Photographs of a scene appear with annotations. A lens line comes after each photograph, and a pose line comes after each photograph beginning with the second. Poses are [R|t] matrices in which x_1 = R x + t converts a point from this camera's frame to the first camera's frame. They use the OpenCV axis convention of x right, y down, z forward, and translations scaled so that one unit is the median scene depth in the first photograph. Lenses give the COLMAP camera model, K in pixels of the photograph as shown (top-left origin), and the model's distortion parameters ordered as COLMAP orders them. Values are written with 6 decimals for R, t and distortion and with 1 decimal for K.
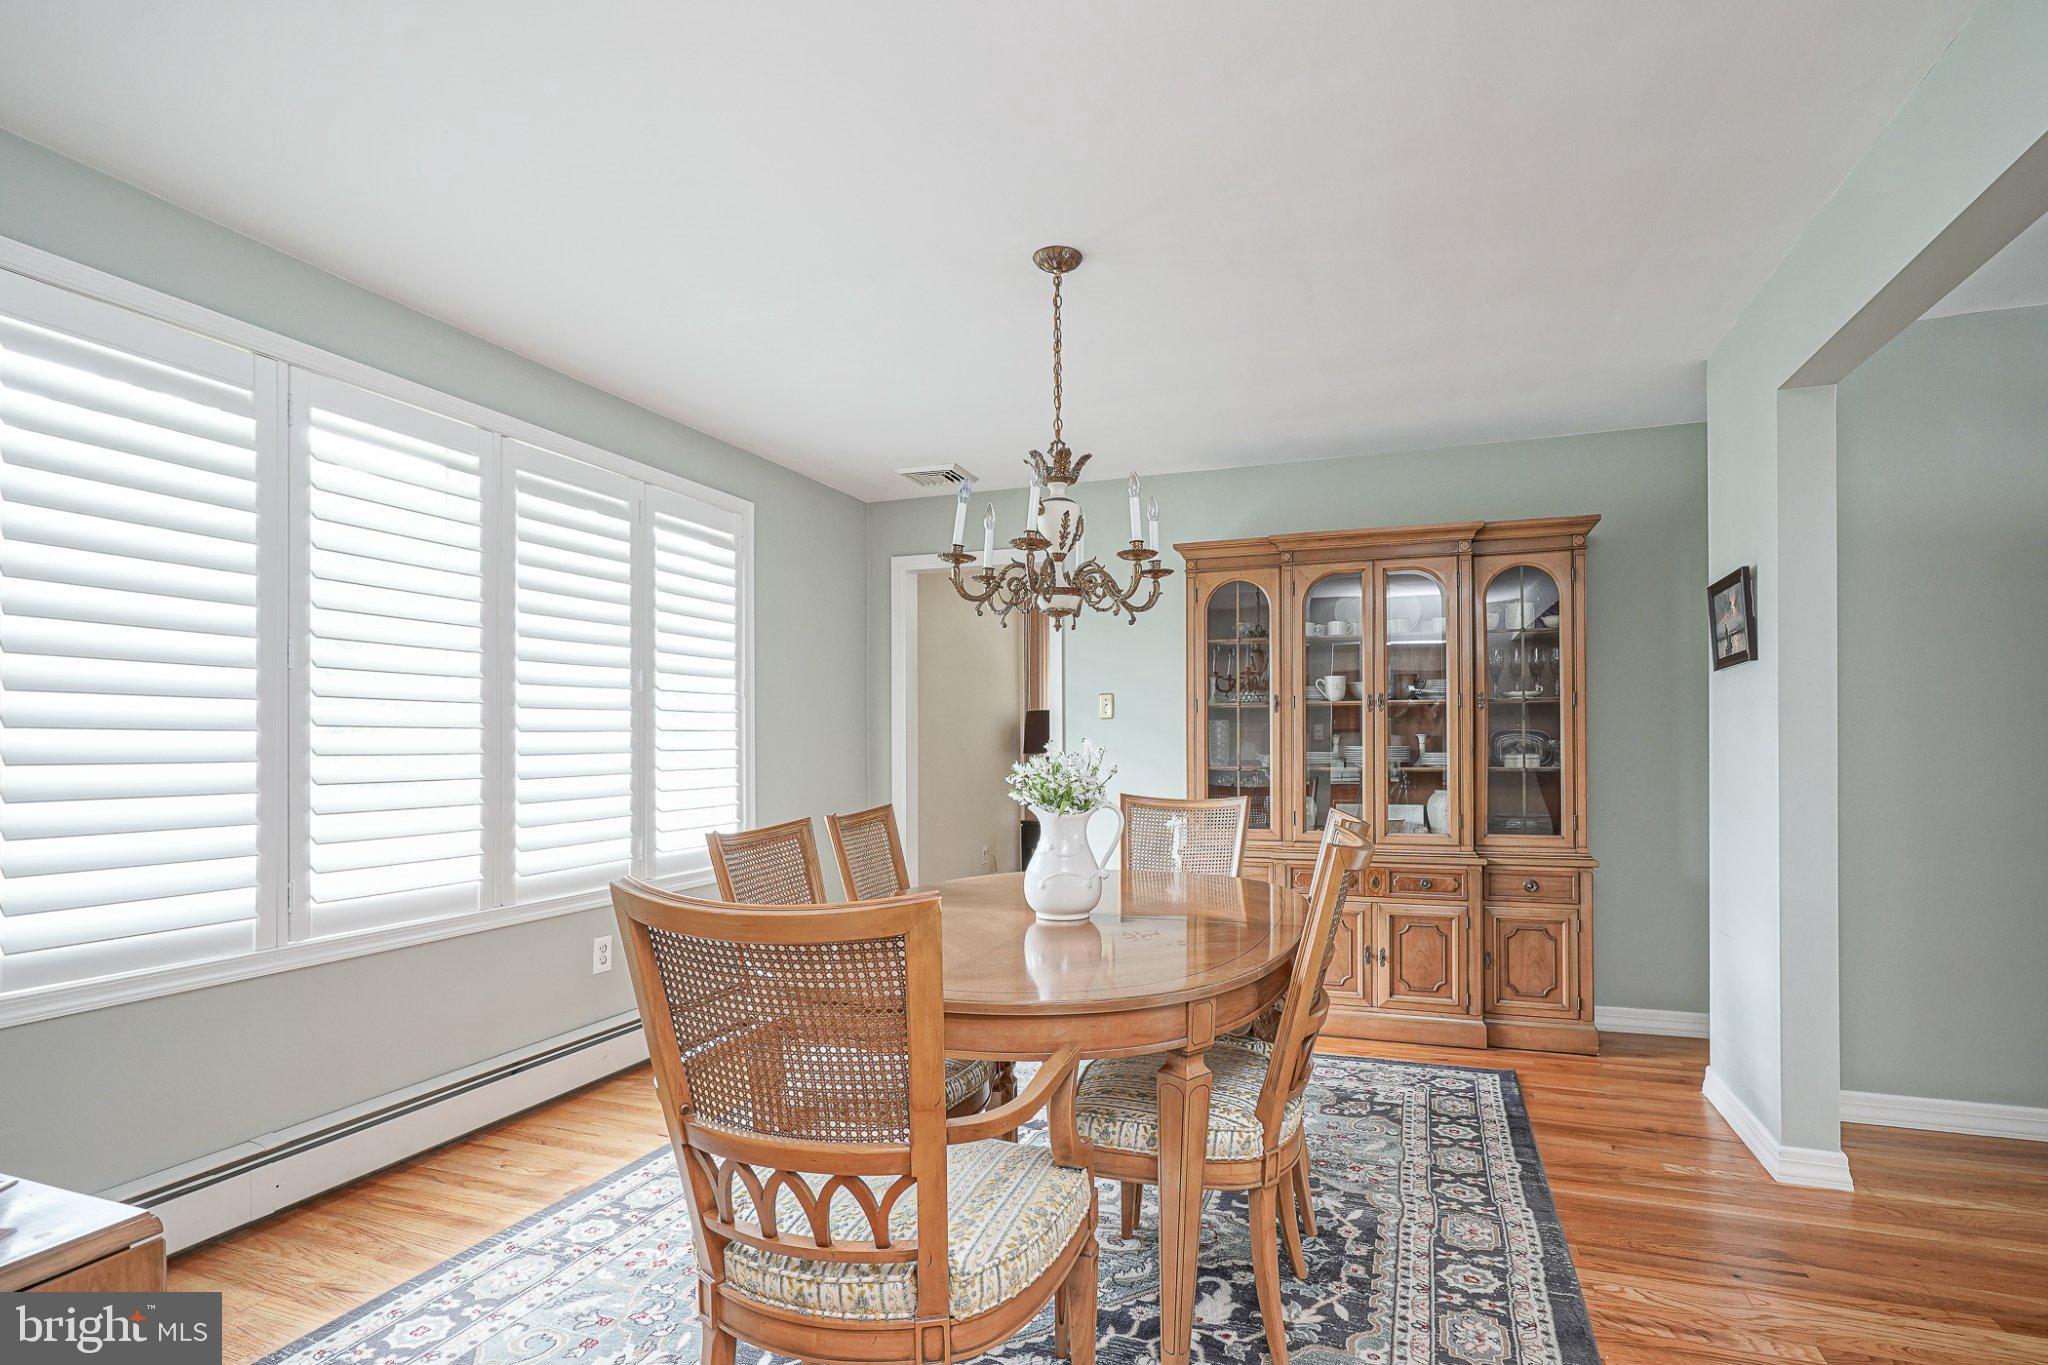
lens RADIAL K [[988.7, 0, 1061.2], [0, 988.7, 743.8], [0, 0, 1]] dist [-0.001233, 0.000085]
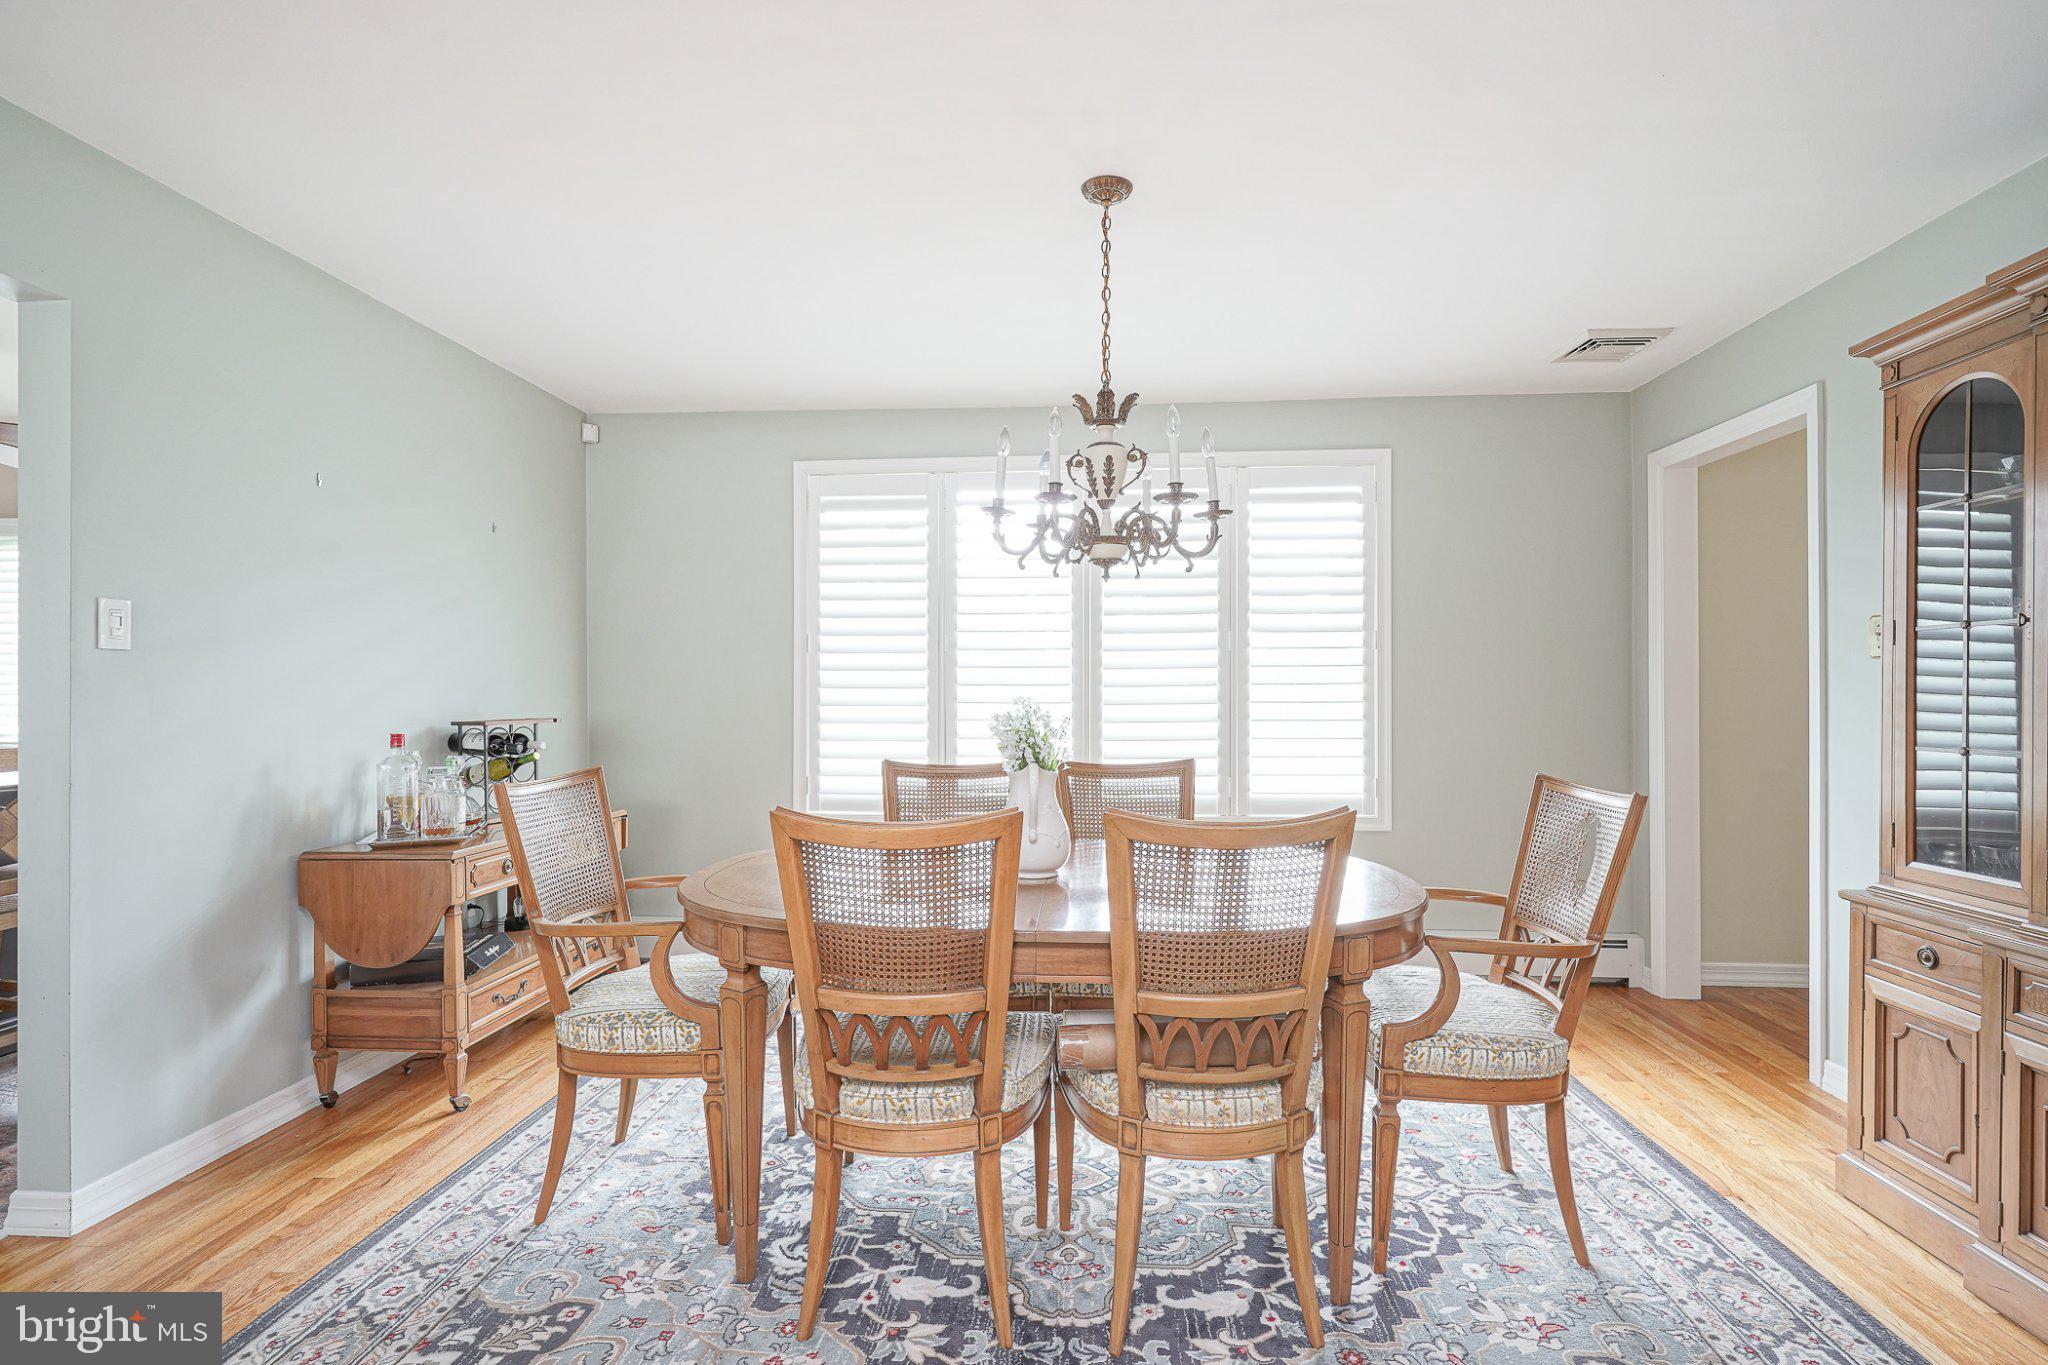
lens RADIAL K [[983.1, 0, 1025.2], [0, 983.1, 687.0], [0, 0, 1]] dist [-0.001462, 0.000130]
pose [[0.262563, -0.000126, -0.964915, 0.883928], [-0.002773, 0.999996, -0.000886, -0.013264], [0.964911, 0.002909, 0.262561, 0.673700]]
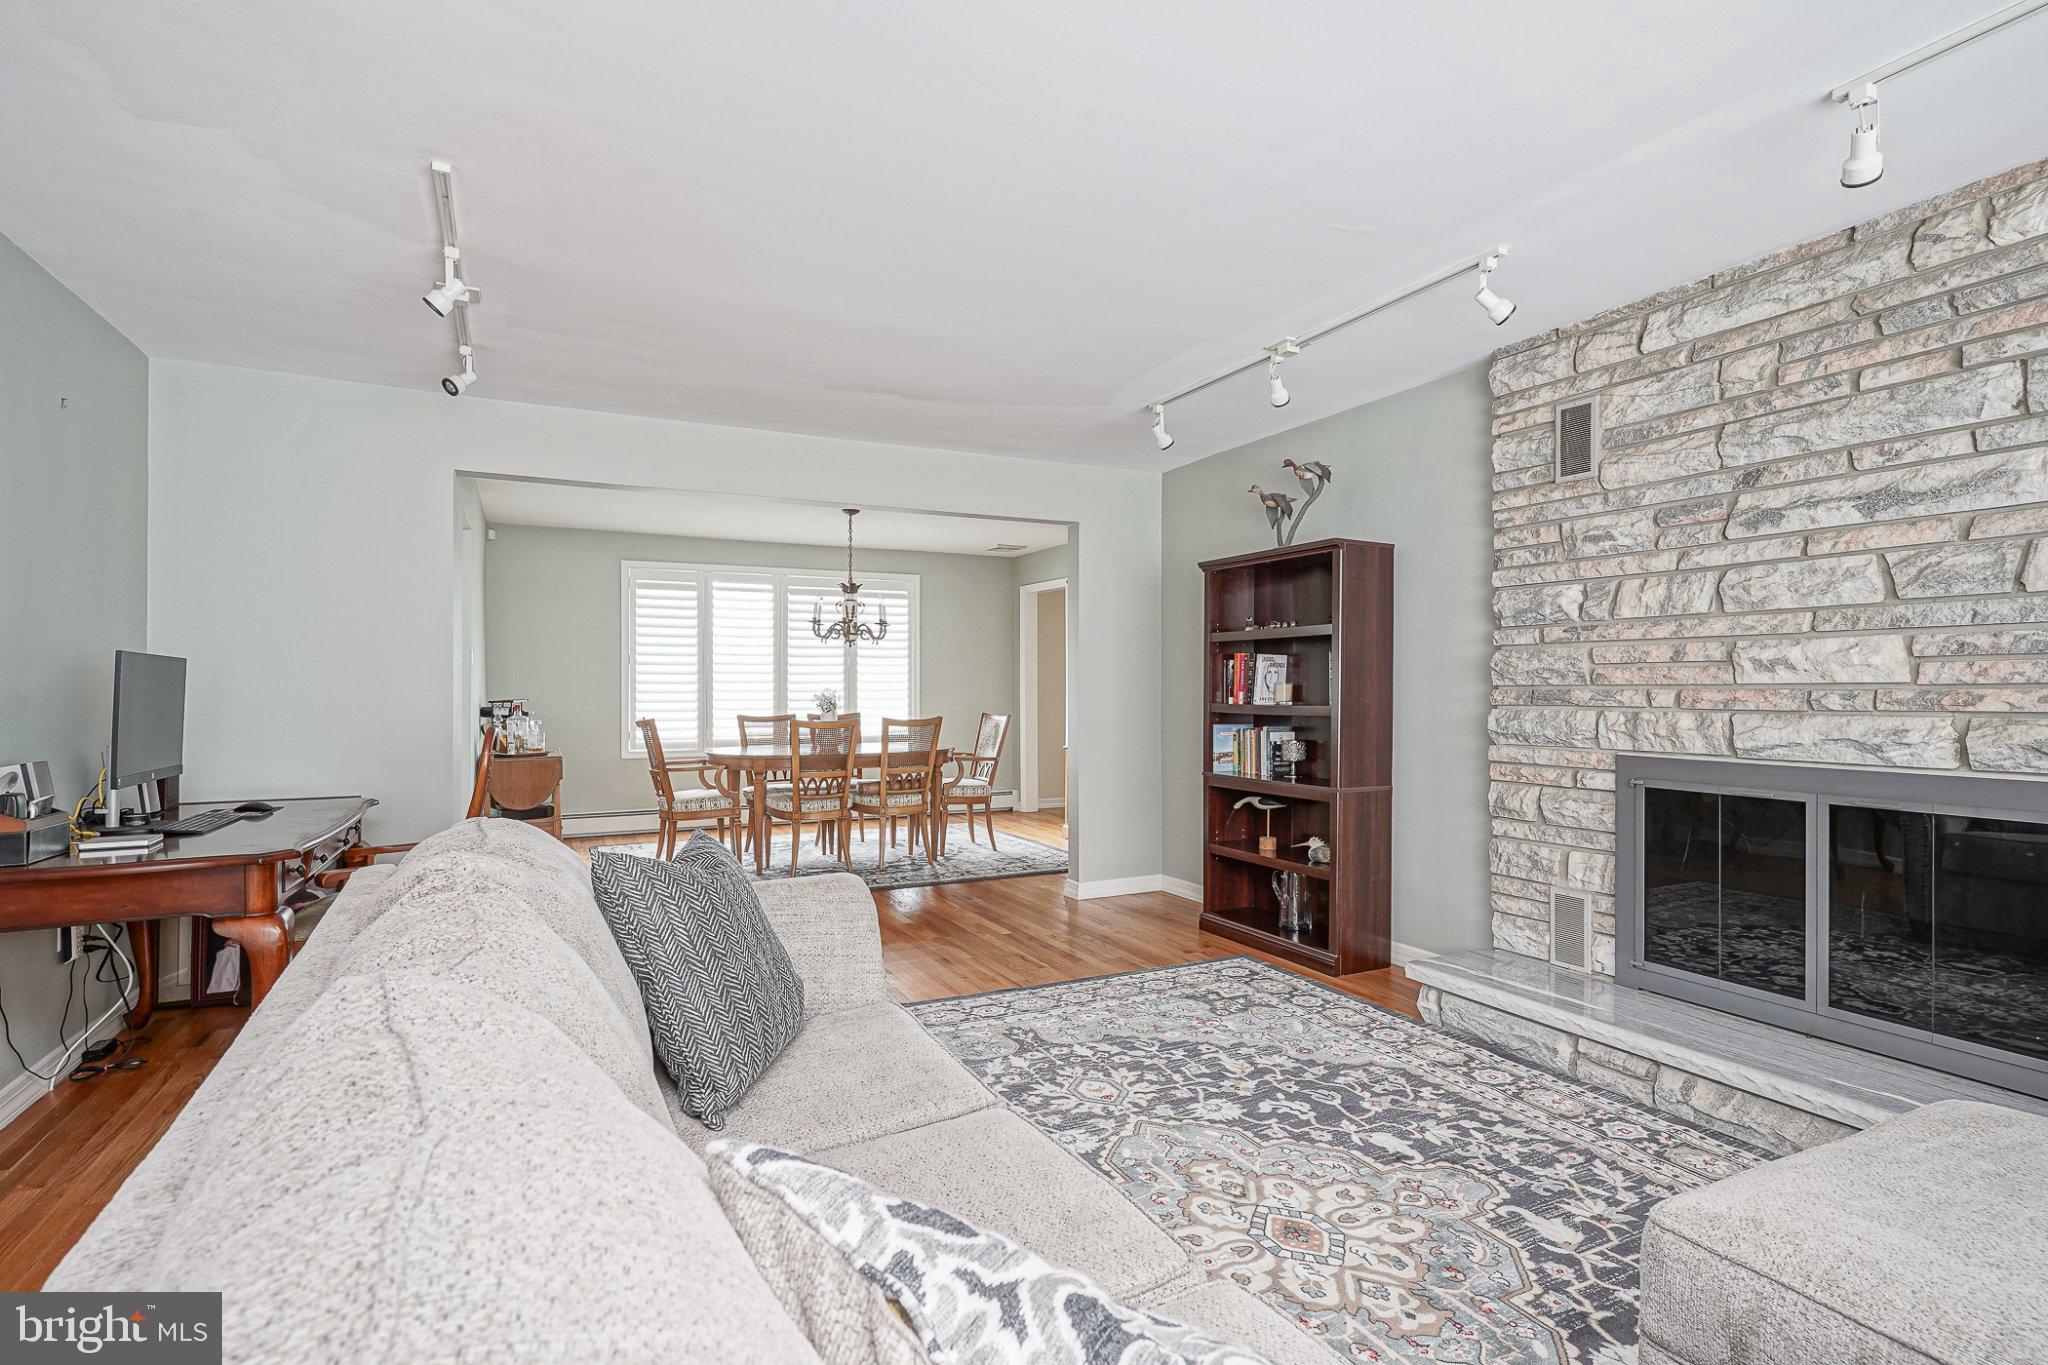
lens RADIAL K [[983.1, 0, 1025.2], [0, 983.1, 687.0], [0, 0, 1]] dist [-0.001462, 0.000130]
pose [[0.723747, 0.008729, -0.690010, 2.204376], [-0.006484, 0.999962, 0.005848, -0.027361], [0.690035, 0.000241, 0.723776, -0.625156]]
